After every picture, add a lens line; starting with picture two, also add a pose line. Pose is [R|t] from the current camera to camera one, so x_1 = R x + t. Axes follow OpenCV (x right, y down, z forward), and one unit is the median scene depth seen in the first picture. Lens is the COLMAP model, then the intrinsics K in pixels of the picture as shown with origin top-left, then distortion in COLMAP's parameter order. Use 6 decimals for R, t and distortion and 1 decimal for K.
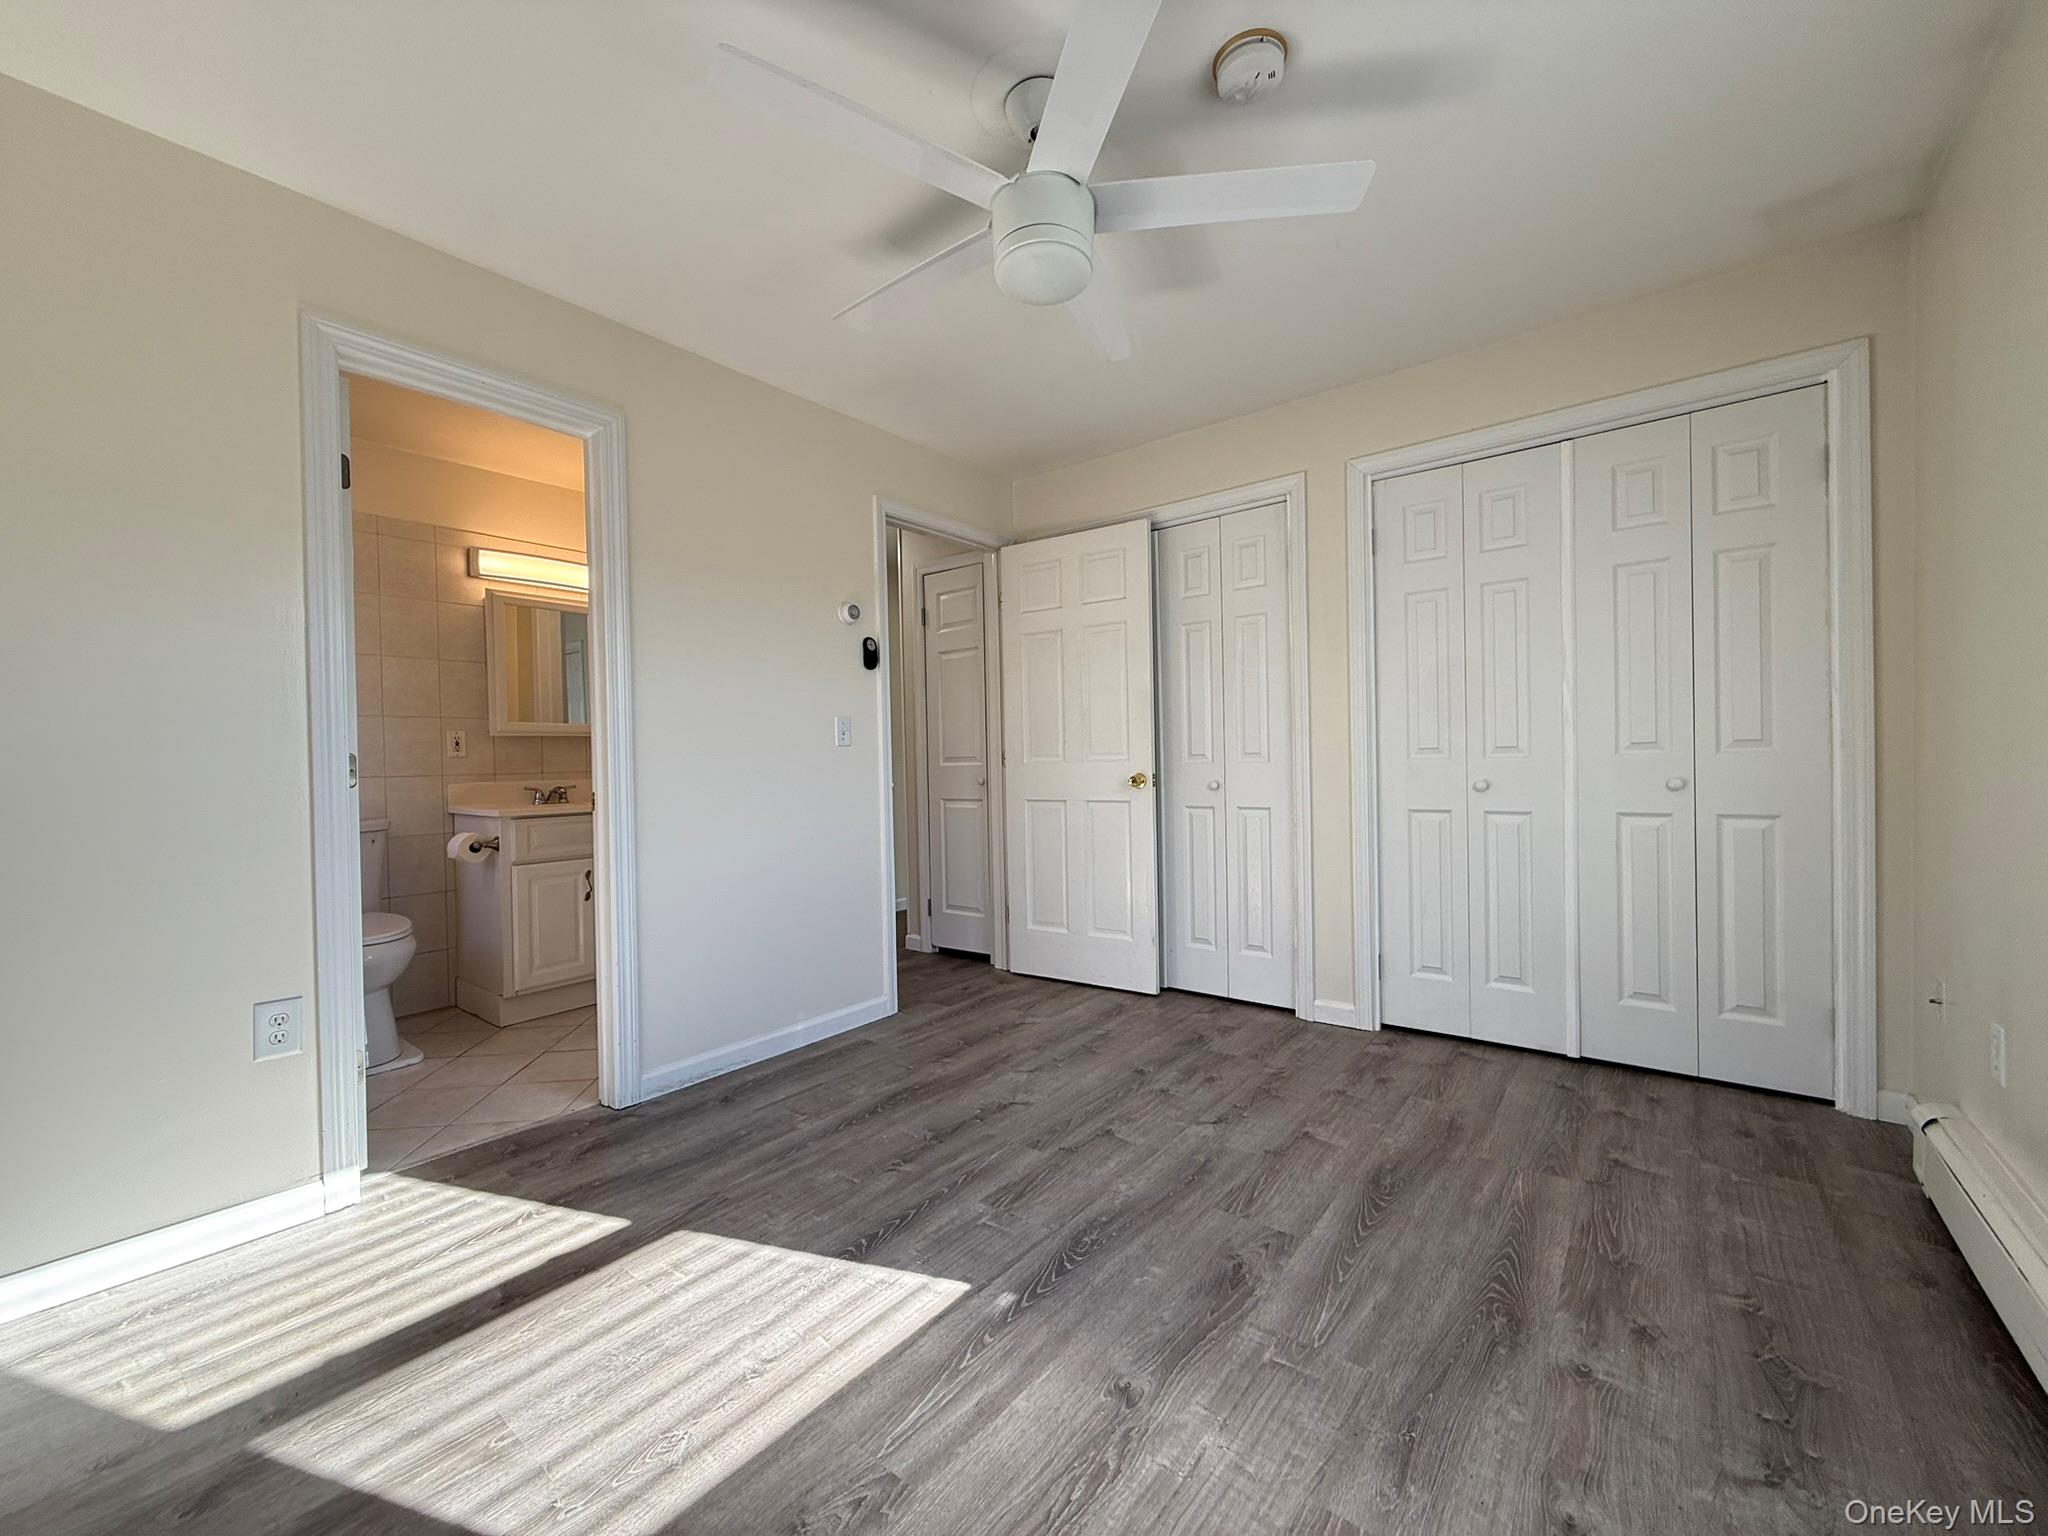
lens RADIAL K [[810.2, 0, 1024.8], [0, 810.2, 771.3], [0, 0, 1]] dist [-0.000340, -0.000025]
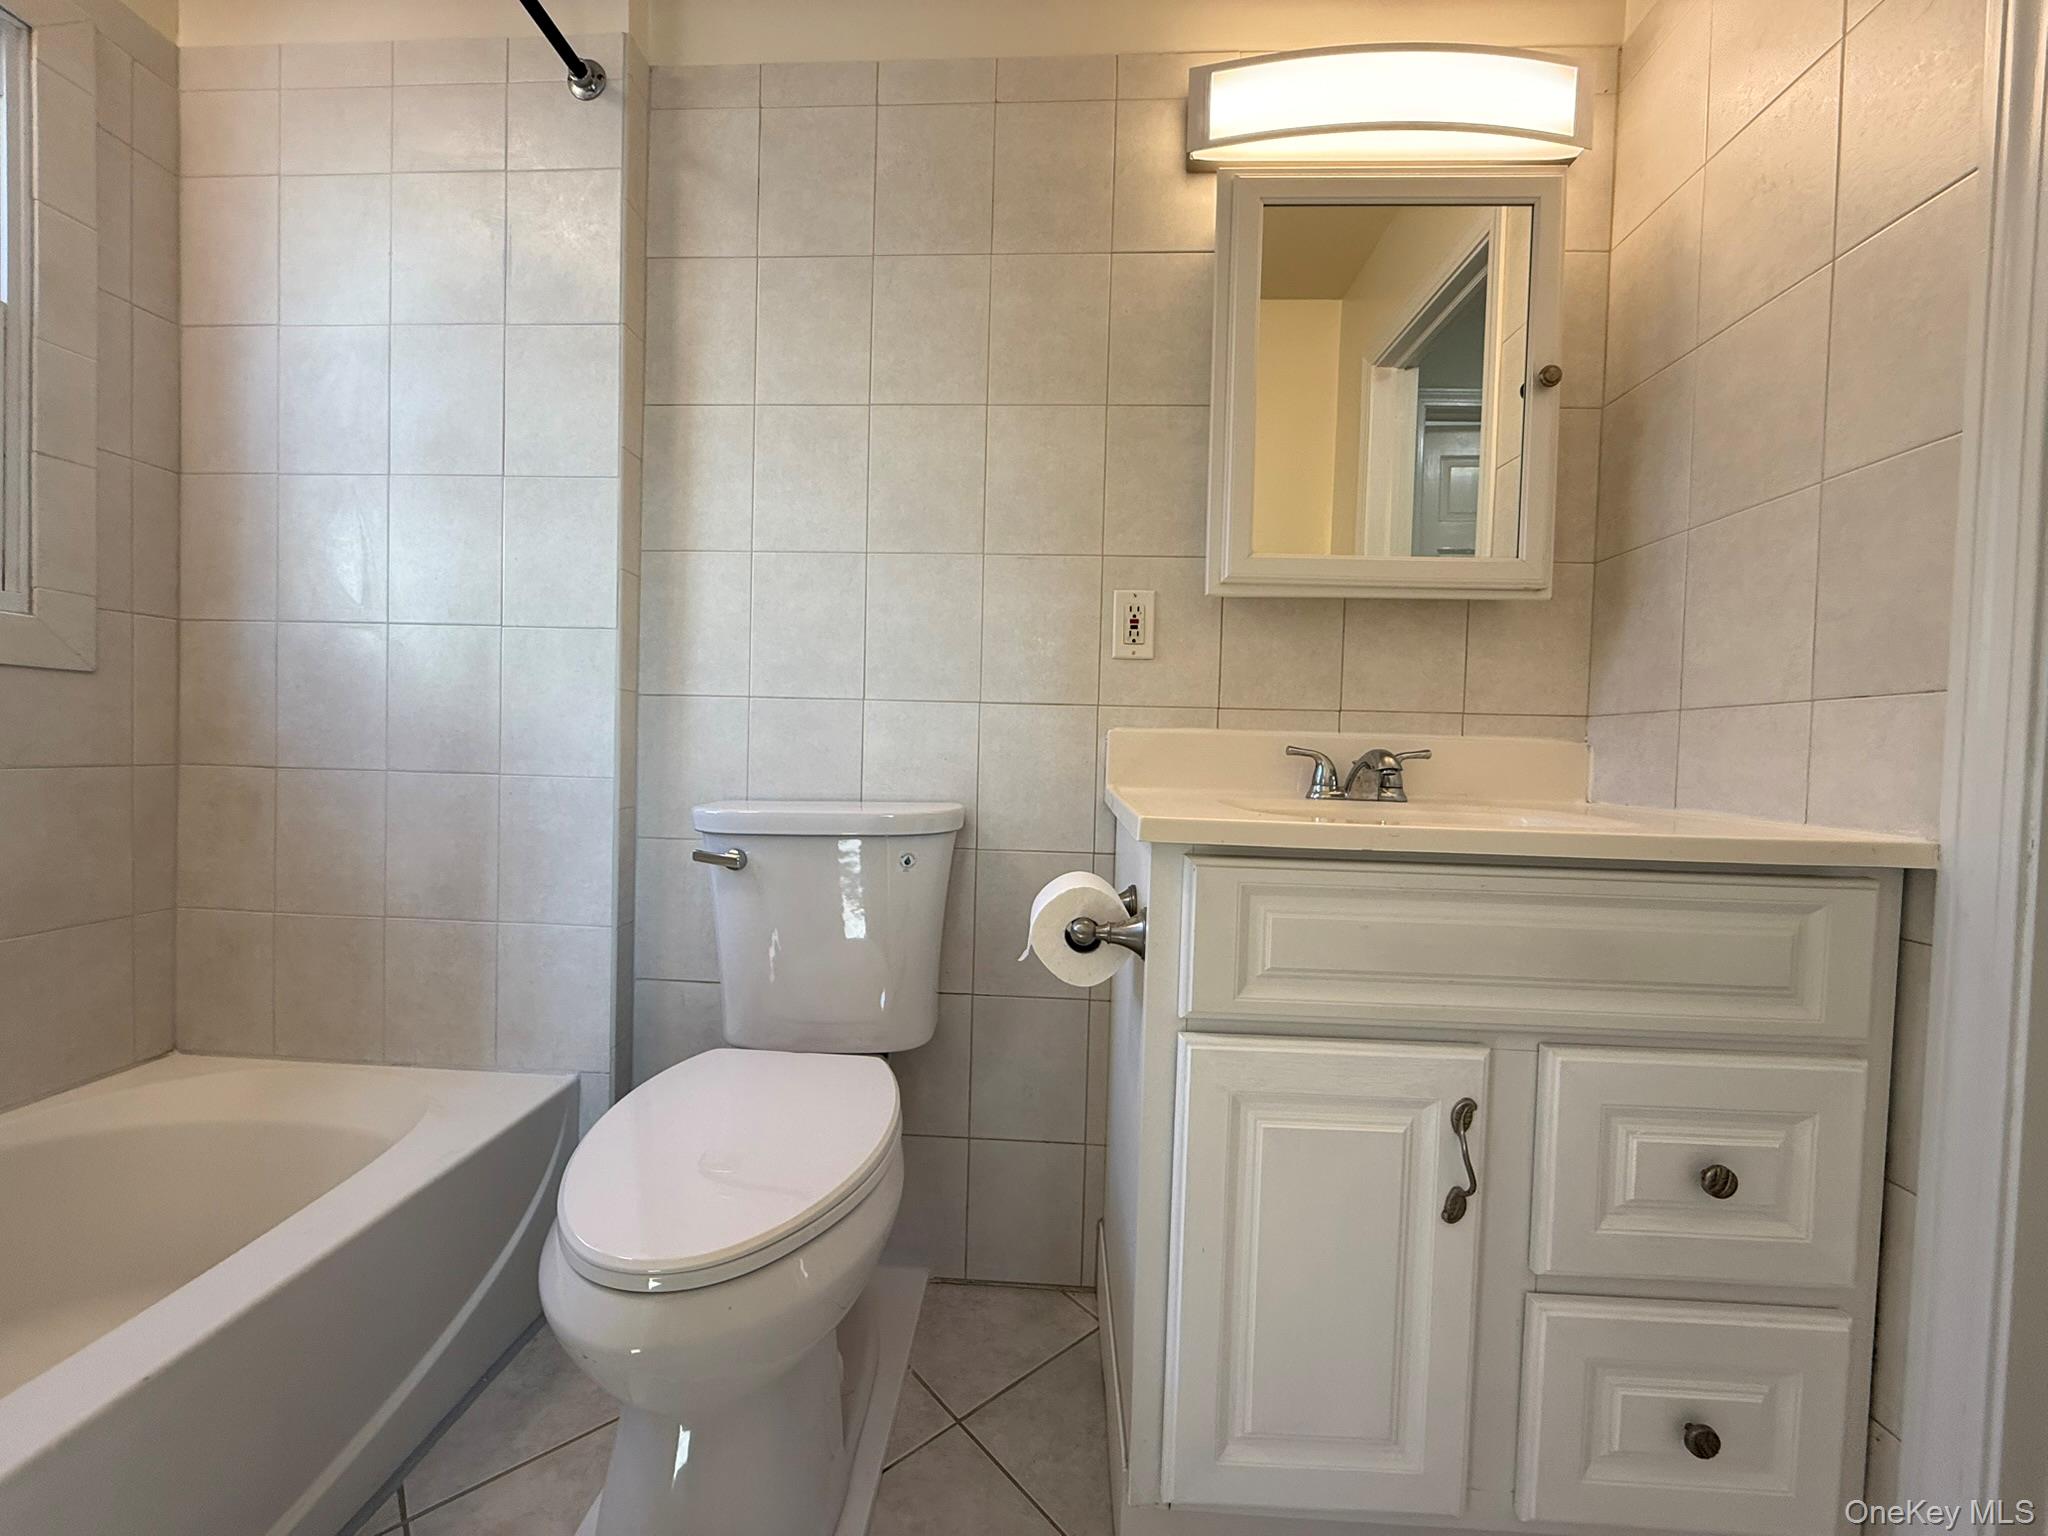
lens RADIAL K [[810.2, 0, 1021.8], [0, 810.2, 768.6], [0, 0, 1]] dist [-0.000340, -0.000025]
pose [[0.573620, 0.060651, -0.816873, -0.413131], [-0.048121, 0.998028, 0.040309, 0.021279], [0.817707, 0.016187, 0.575408, 0.734770]]
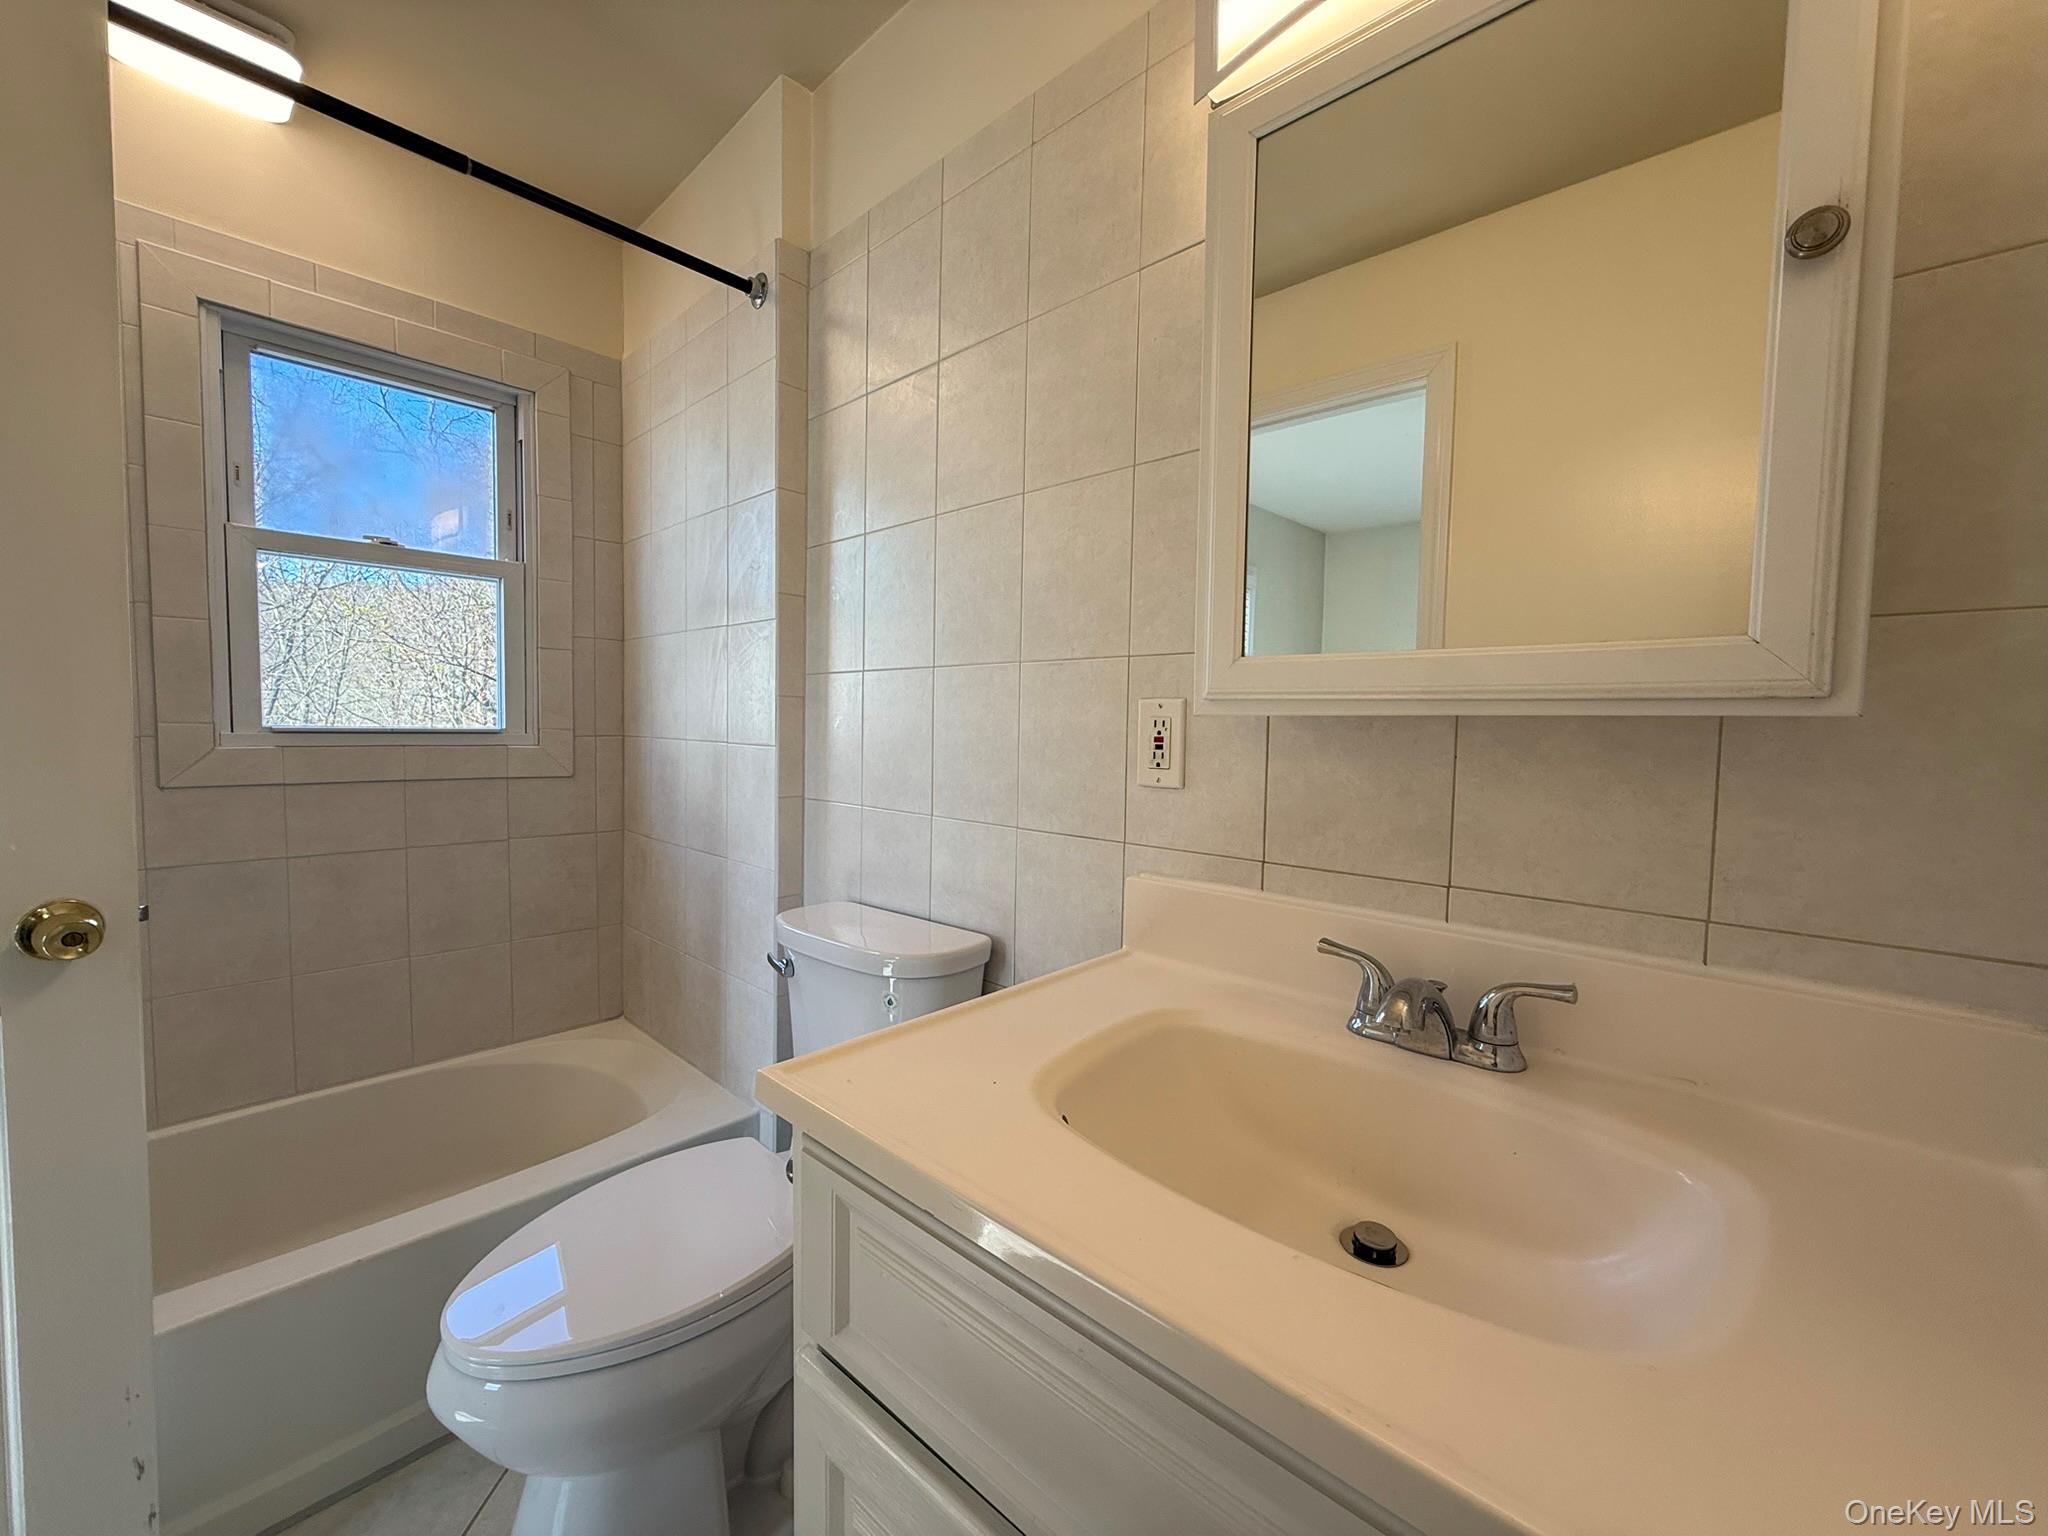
lens RADIAL K [[810.2, 0, 1017.3], [0, 810.2, 771.0], [0, 0, 1]] dist [-0.000340, -0.000025]
pose [[-0.089856, 0.075516, -0.993088, -0.400661], [-0.027182, 0.996564, 0.078240, -0.045177], [0.995584, 0.034024, -0.087494, 0.970615]]
